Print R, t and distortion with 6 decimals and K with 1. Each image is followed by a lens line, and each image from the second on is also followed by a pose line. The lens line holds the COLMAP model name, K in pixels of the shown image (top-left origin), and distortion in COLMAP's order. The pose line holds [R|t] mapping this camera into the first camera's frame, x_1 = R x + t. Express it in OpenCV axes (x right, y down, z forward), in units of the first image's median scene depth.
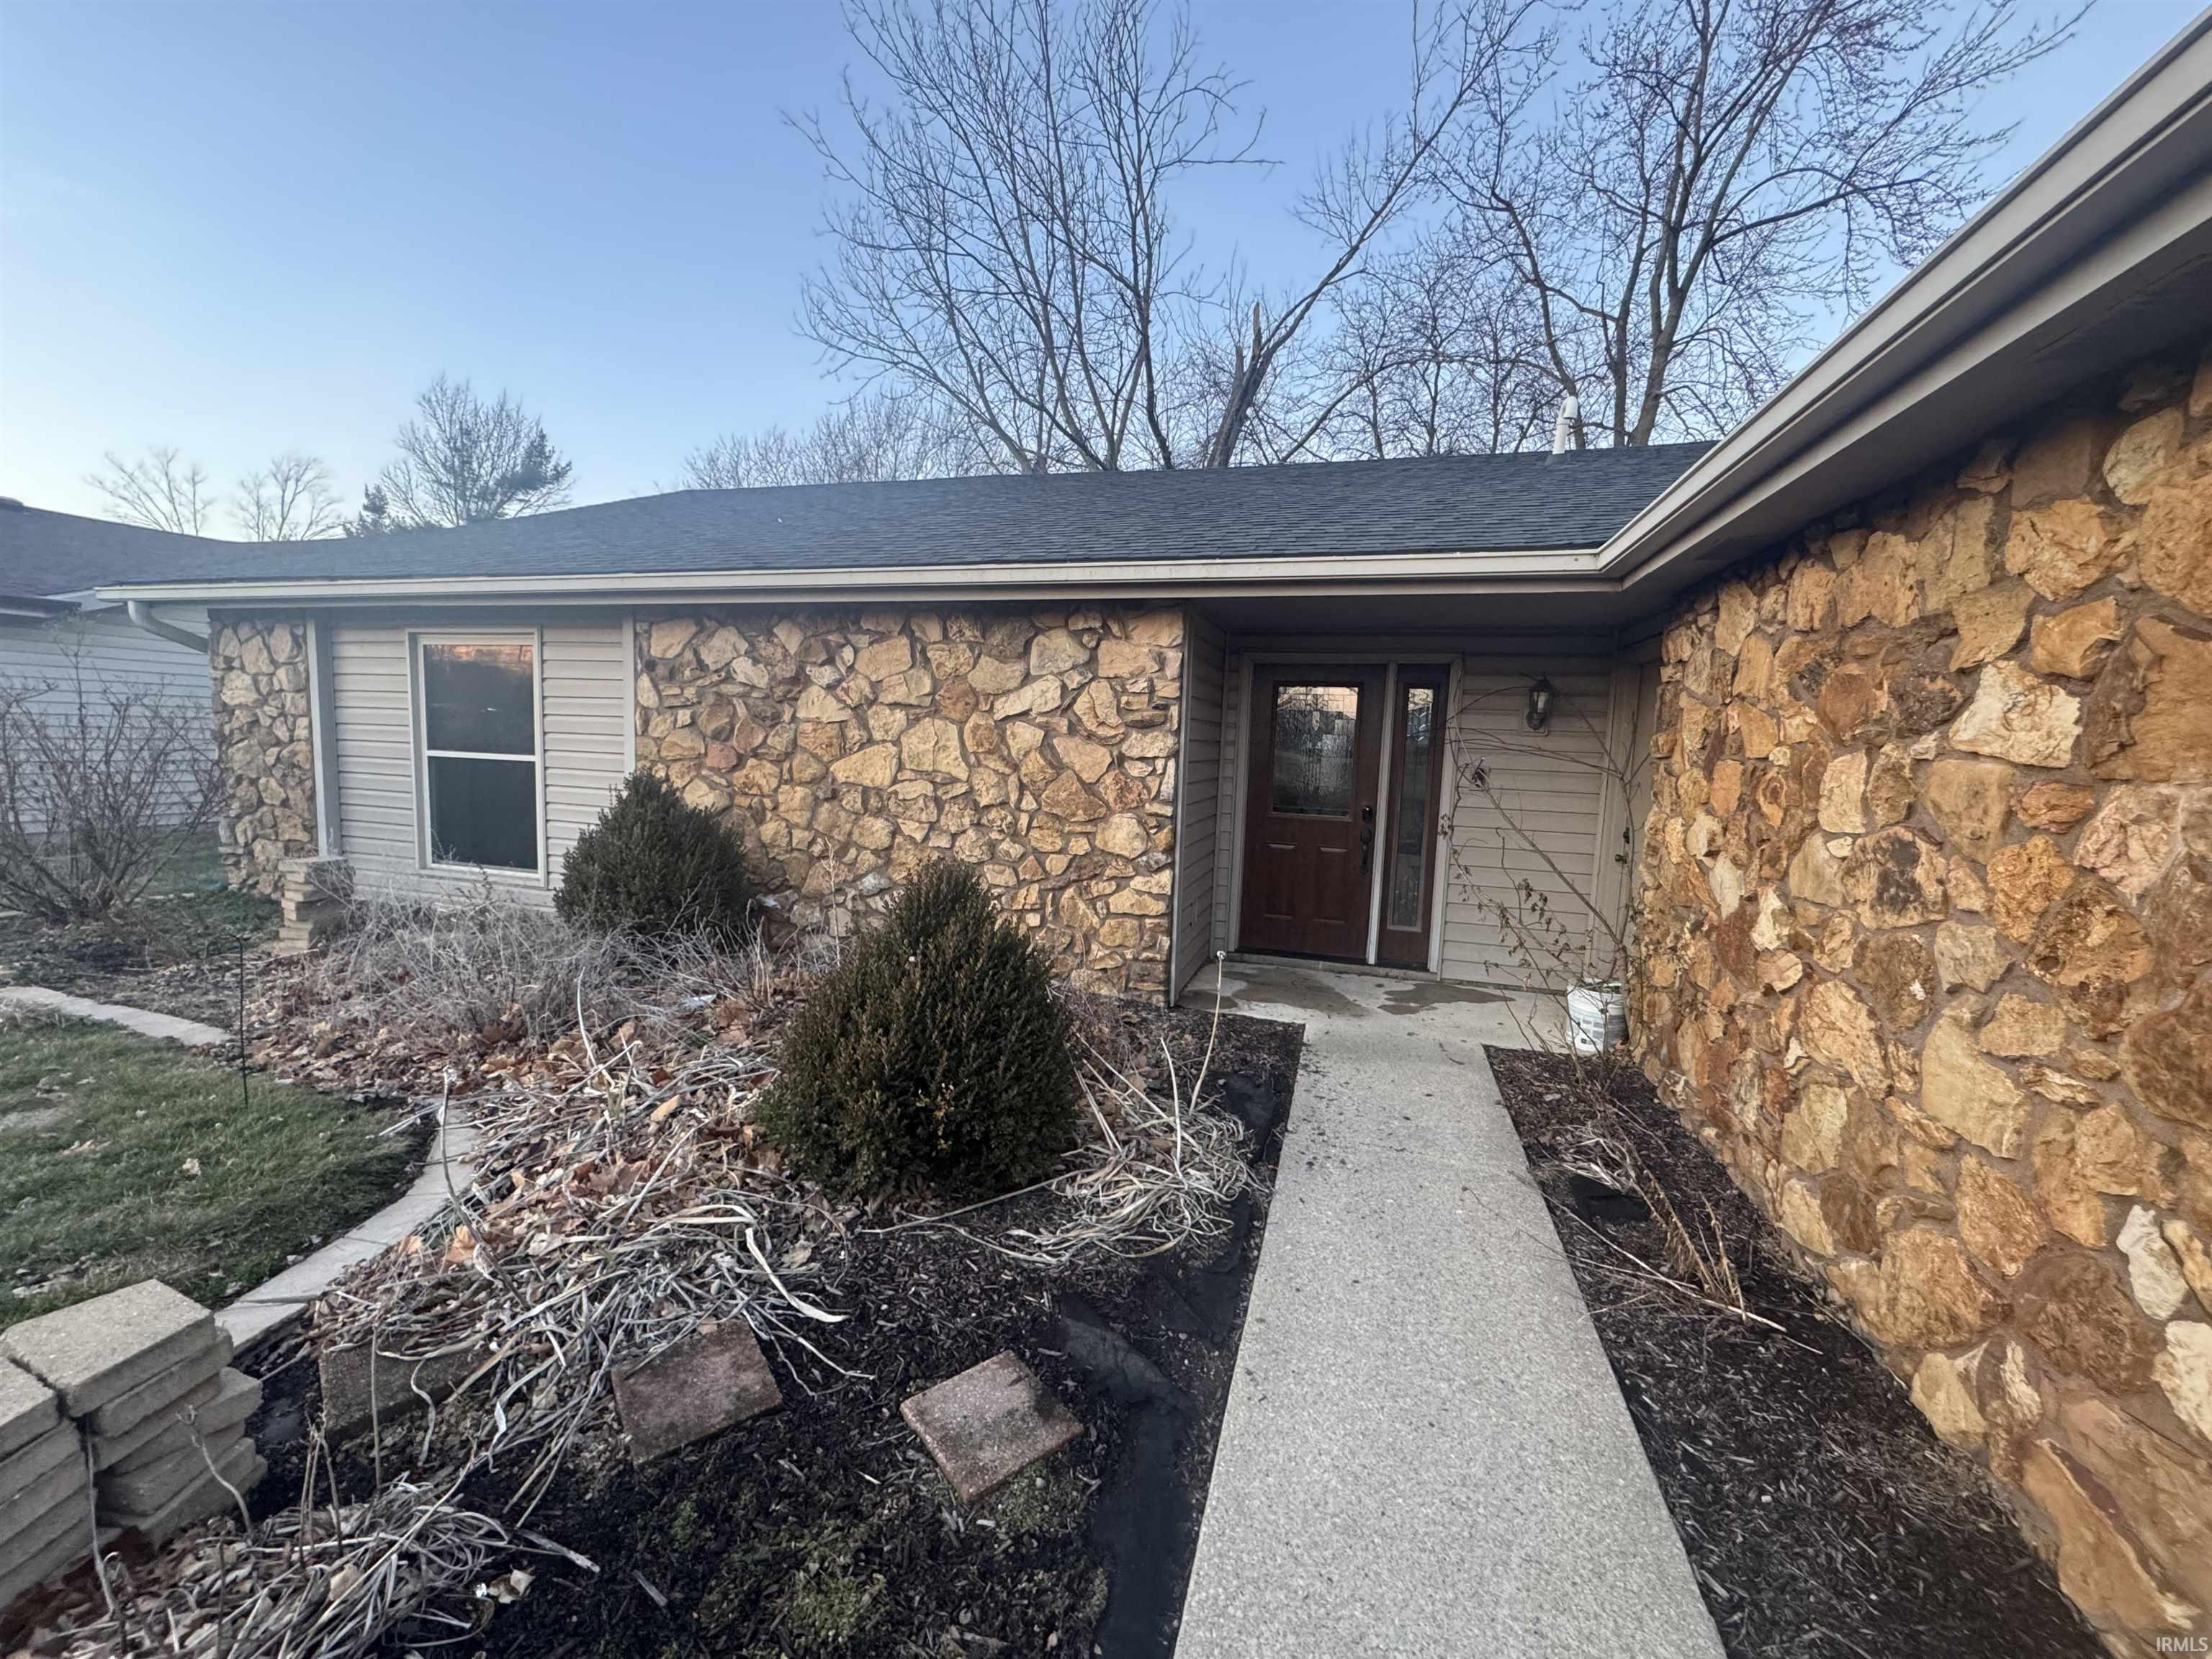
lens RADIAL K [[878.9, 0, 1110.4], [0, 878.9, 823.6], [0, 0, 1]] dist [-0.002825, -0.000202]
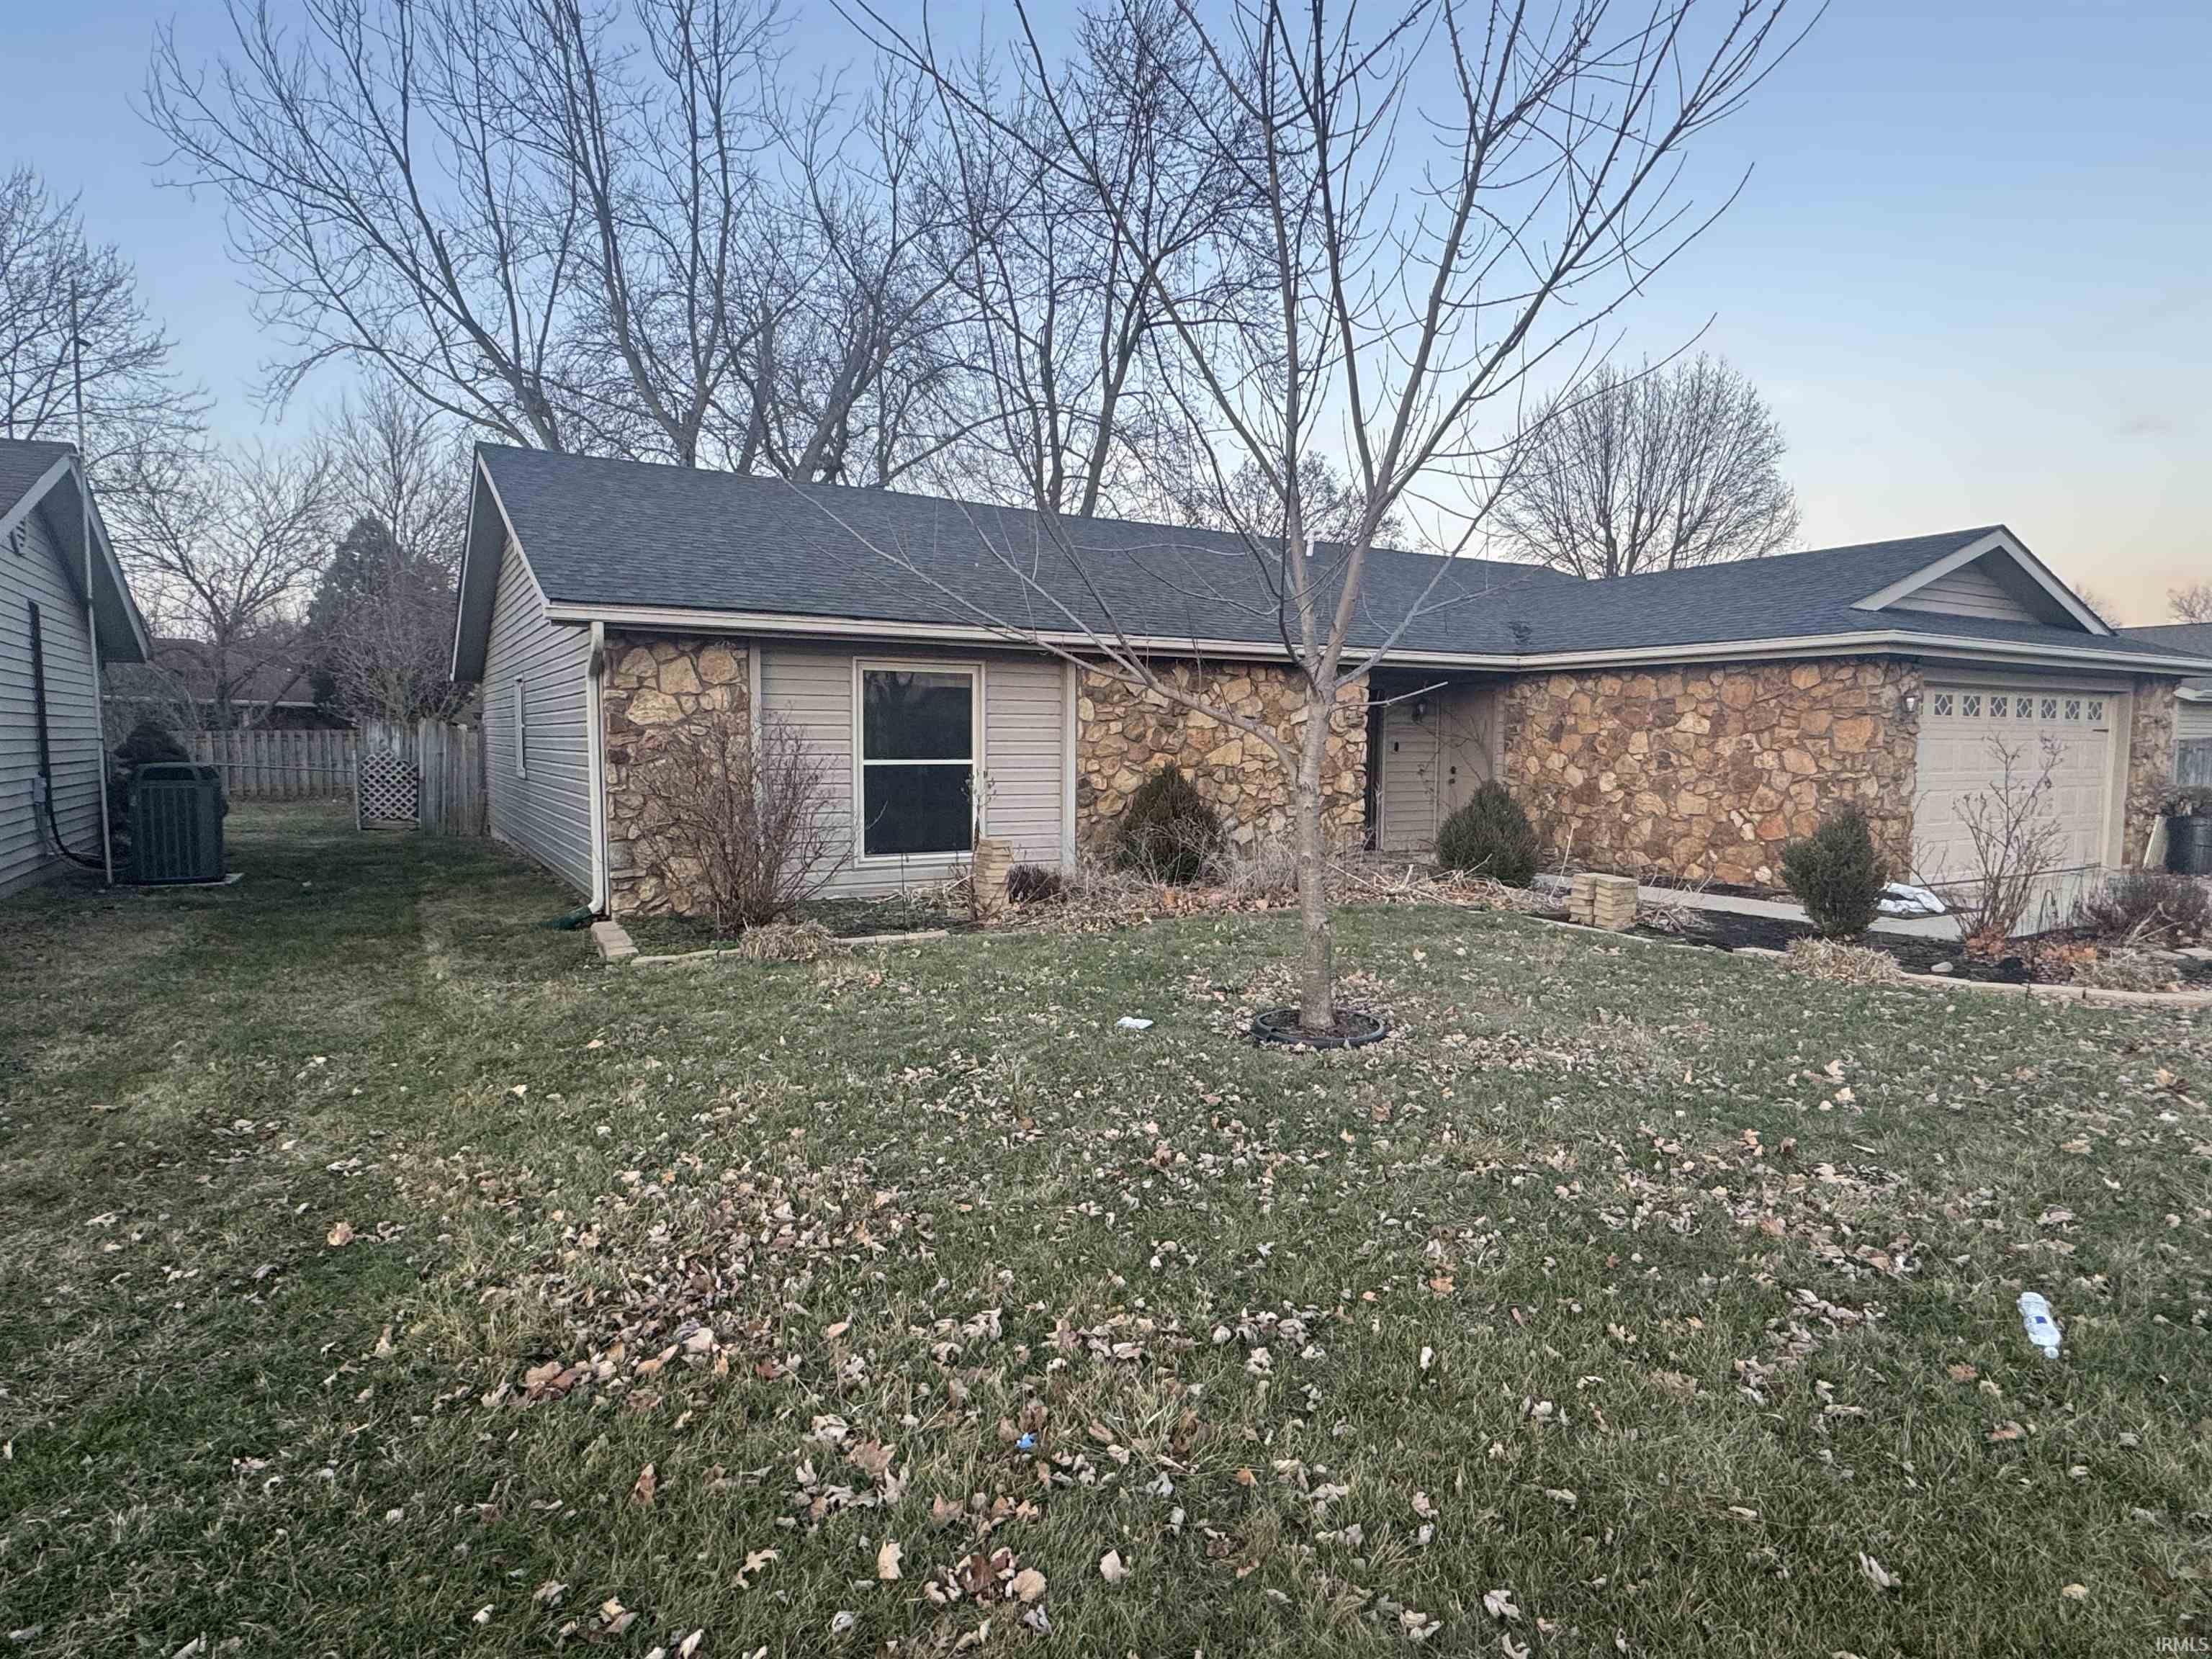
lens RADIAL K [[1240.1, 0, 1107.6], [0, 1240.1, 830.0], [0, 0, 1]] dist [-0.000207, -0.000060]
pose [[0.677108, -0.086710, 0.730757, -2.113352], [0.088736, 0.995408, 0.035891, -0.024781], [-0.730514, 0.040543, 0.681694, -0.433116]]
